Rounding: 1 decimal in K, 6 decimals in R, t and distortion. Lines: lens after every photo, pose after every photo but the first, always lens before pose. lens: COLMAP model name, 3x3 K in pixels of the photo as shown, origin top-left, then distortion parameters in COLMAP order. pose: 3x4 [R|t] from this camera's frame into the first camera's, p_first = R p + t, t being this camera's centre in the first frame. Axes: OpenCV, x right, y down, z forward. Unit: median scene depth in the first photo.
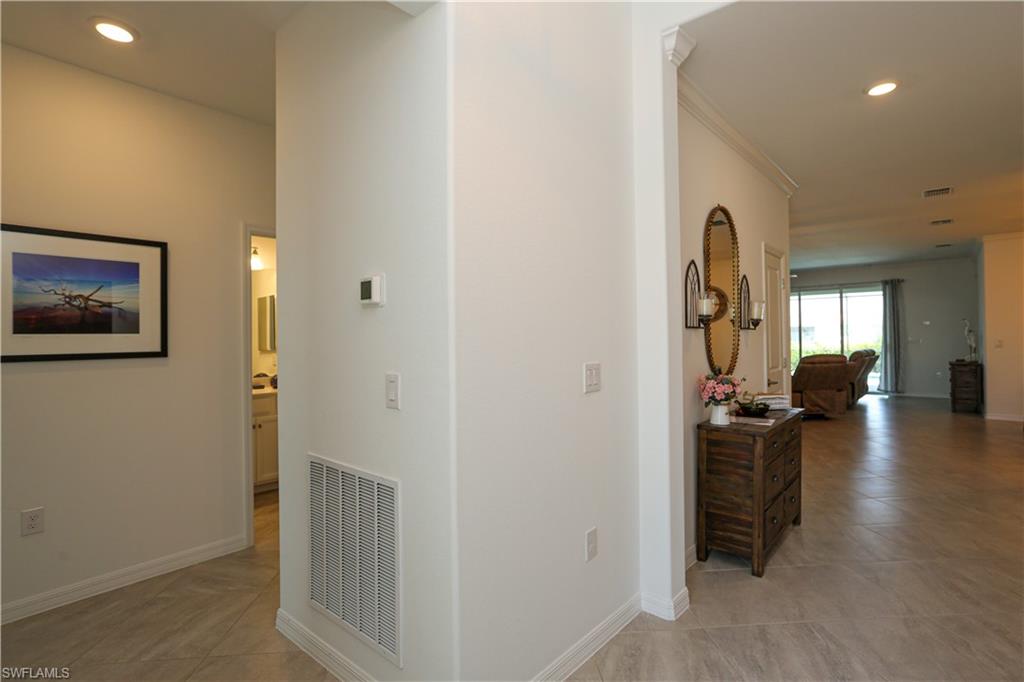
lens RADIAL K [[504.2, 0, 514.7], [0, 504.2, 334.6], [0, 0, 1]] dist [-0.002021, -0.000399]
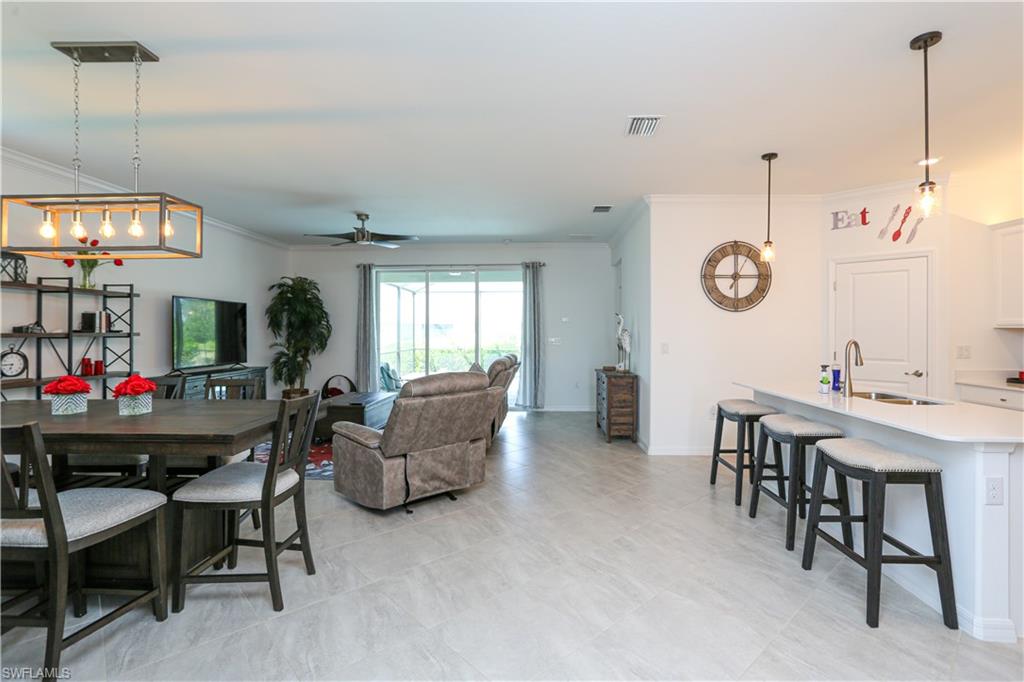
lens RADIAL K [[504.2, 0, 515.1], [0, 504.2, 337.8], [0, 0, 1]] dist [-0.002021, -0.000399]
pose [[0.793524, 0.003612, 0.608528, 0.279385], [-0.009129, 0.999941, 0.005969, 0.001264], [-0.608470, -0.010292, 0.793510, 0.435548]]
